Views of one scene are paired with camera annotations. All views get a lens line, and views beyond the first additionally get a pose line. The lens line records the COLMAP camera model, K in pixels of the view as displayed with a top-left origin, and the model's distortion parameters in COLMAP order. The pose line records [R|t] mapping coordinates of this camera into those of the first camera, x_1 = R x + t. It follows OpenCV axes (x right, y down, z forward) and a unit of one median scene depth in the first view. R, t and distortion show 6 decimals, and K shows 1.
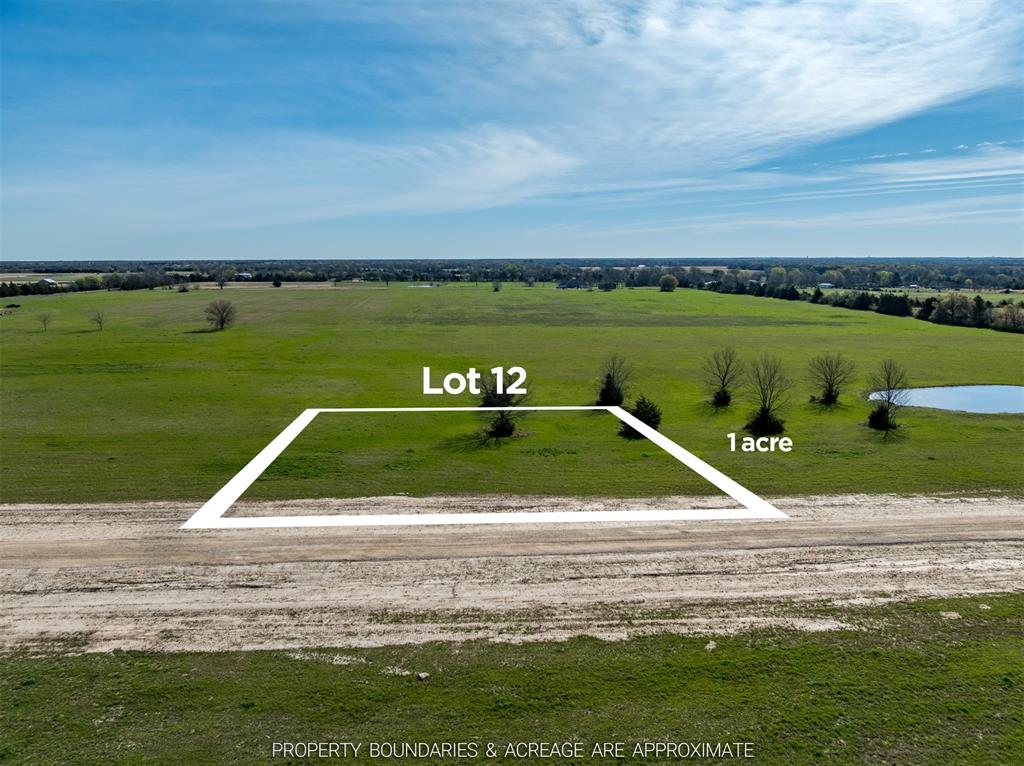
lens RADIAL K [[720.0, 0, 518.5], [0, 720.0, 378.8], [0, 0, 1]] dist [-0.041933, 0.011566]
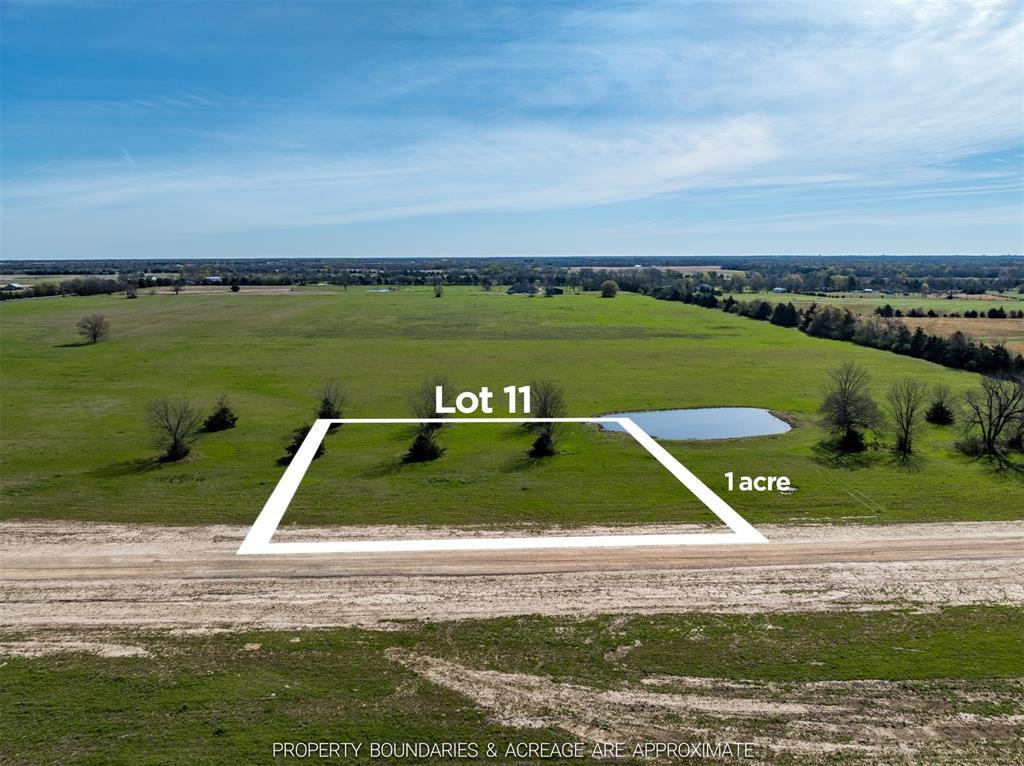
lens RADIAL K [[720.0, 0, 519.4], [0, 720.0, 374.3], [0, 0, 1]] dist [-0.041933, 0.011566]
pose [[0.999778, 0.002865, -0.020879, 0.508545], [-0.002921, 0.999992, -0.002653, -0.048000], [0.020871, 0.002714, 0.999778, -0.063482]]
